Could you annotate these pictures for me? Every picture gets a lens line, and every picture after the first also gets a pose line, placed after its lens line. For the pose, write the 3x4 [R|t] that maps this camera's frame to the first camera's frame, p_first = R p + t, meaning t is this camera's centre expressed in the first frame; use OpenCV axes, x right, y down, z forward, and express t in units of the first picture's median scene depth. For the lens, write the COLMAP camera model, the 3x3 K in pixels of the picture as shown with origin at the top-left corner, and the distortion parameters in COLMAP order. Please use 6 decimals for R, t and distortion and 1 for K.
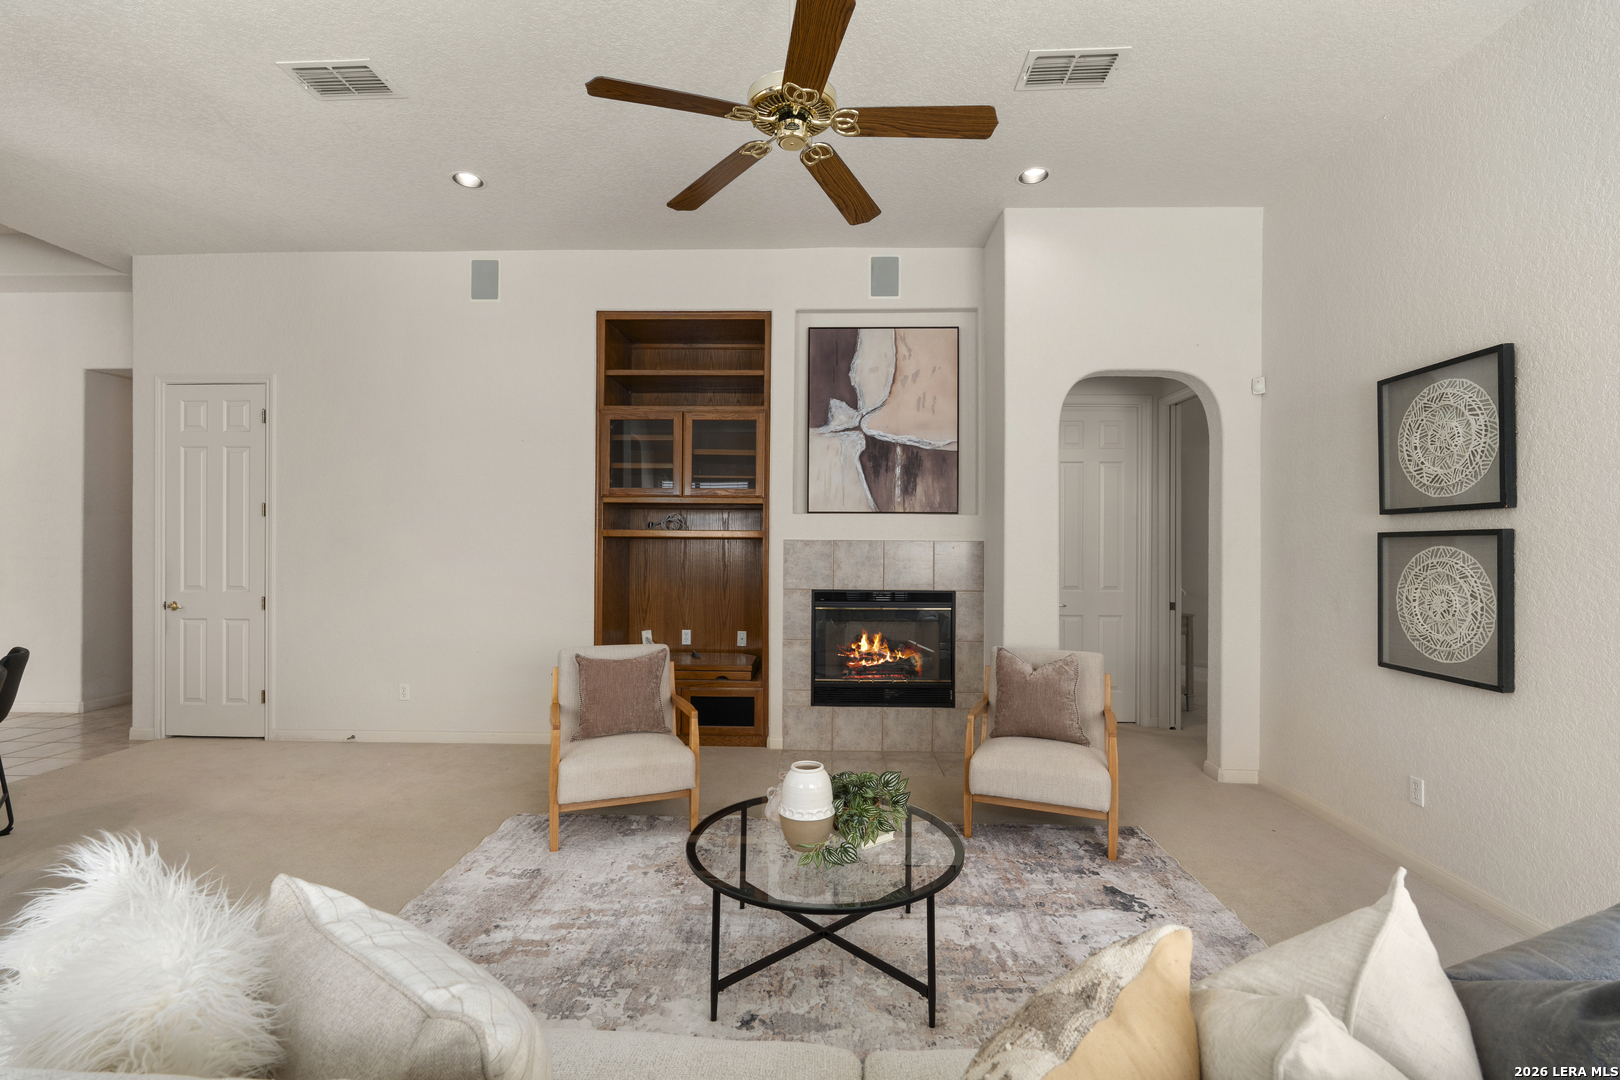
lens RADIAL K [[711.3, 0, 808.2], [0, 711.3, 539.9], [0, 0, 1]] dist [-0.004442, -0.000029]
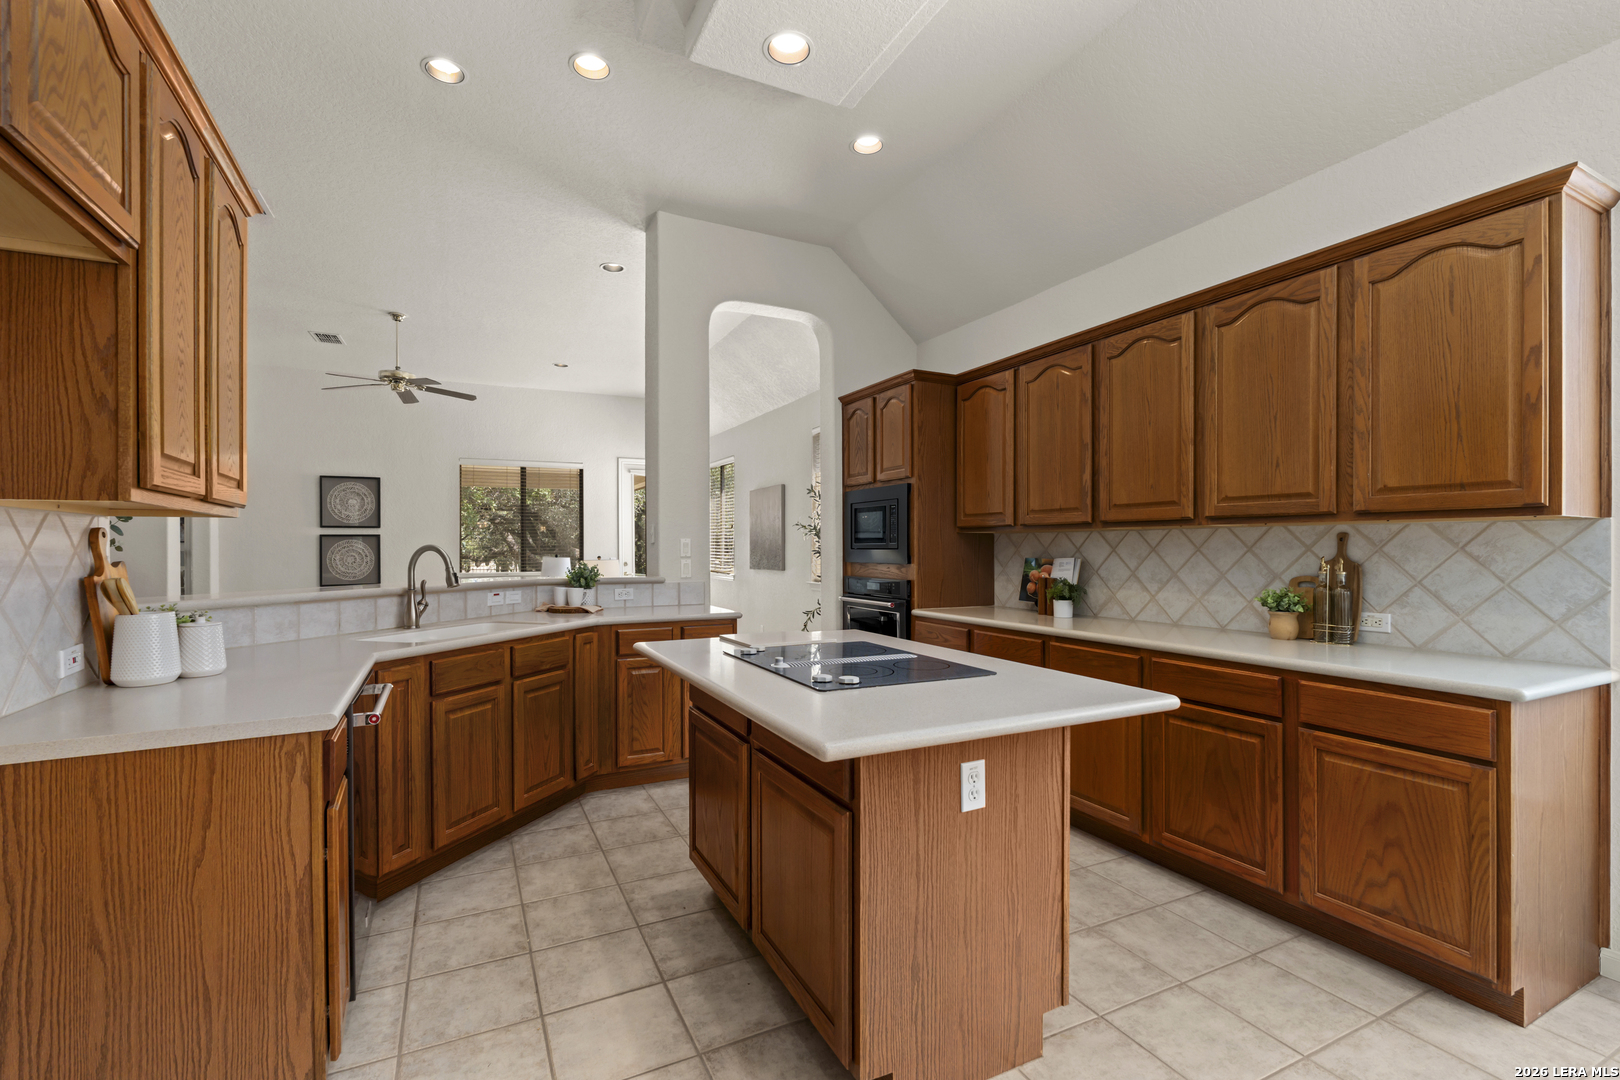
lens RADIAL K [[711.3, 0, 811.3], [0, 711.3, 544.4], [0, 0, 1]] dist [-0.004442, -0.000029]
pose [[-0.469739, 0.001182, 0.882805, -1.530045], [-0.003821, 0.999987, -0.003372, 0.018002], [-0.882797, -0.004957, -0.469728, 0.428286]]
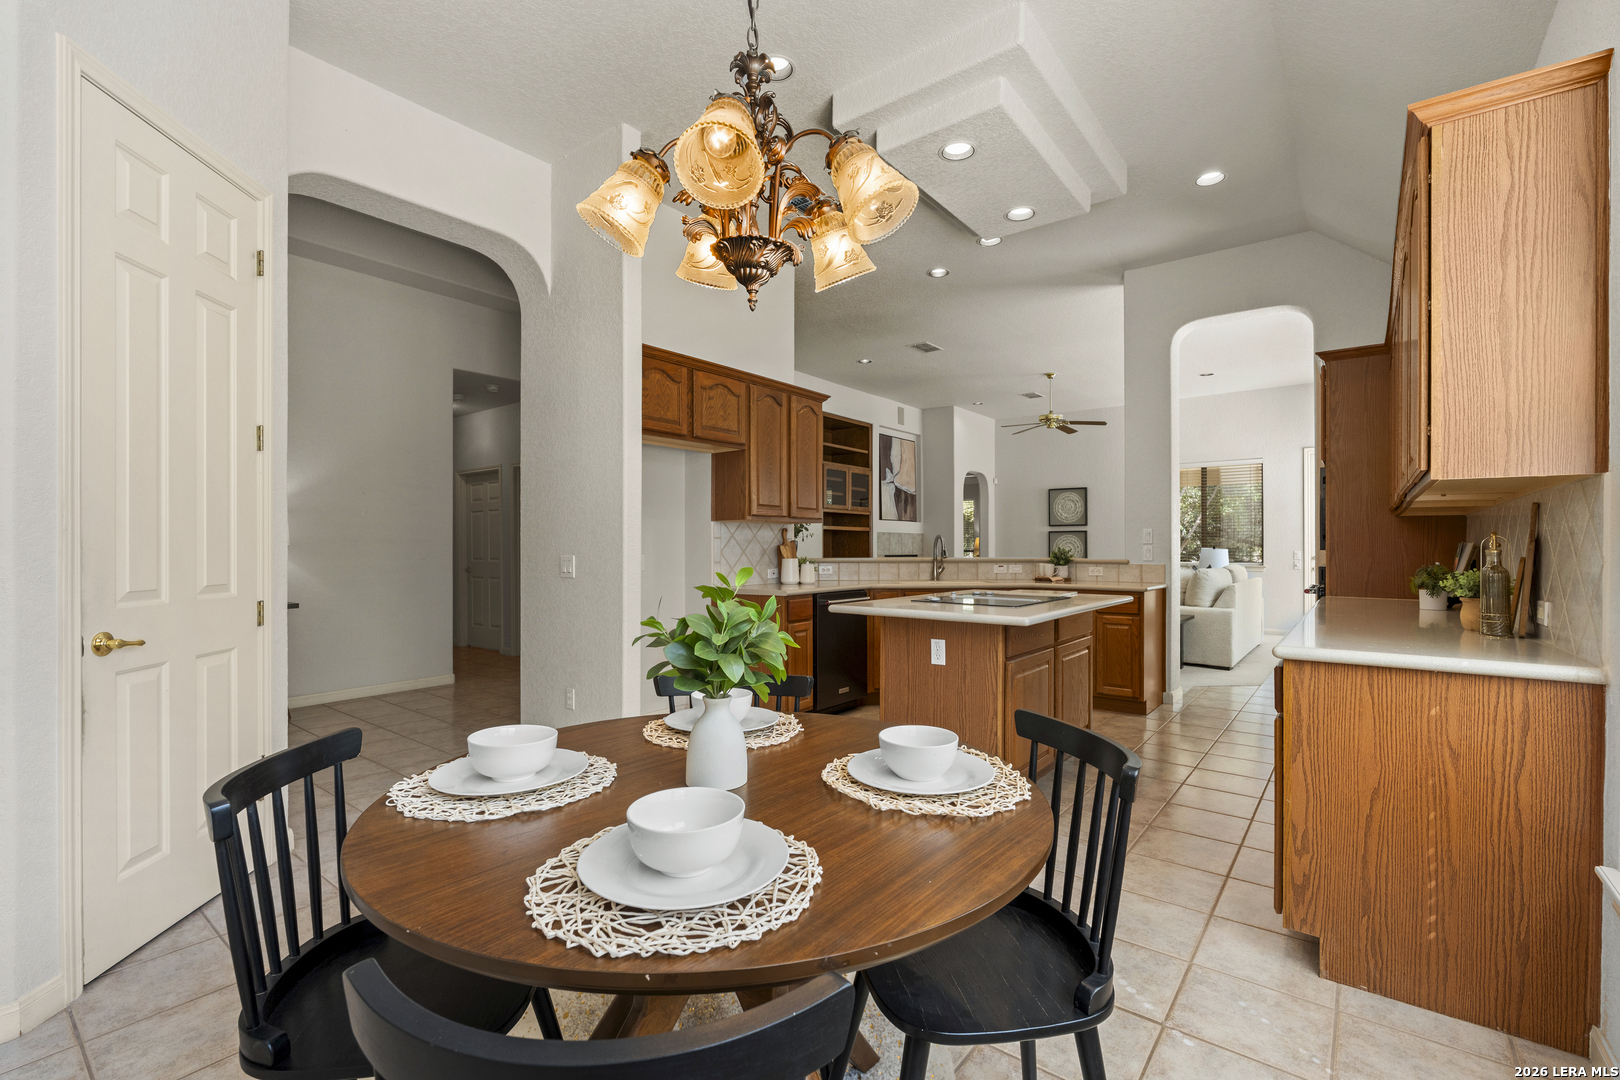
lens RADIAL K [[711.3, 0, 815.5], [0, 711.3, 545.7], [0, 0, 1]] dist [-0.004442, -0.000029]
pose [[0.589181, -0.002548, 0.807997, -1.871206], [-0.001052, 0.999992, 0.003921, 0.032056], [-0.808000, -0.003160, 0.589174, -0.108953]]
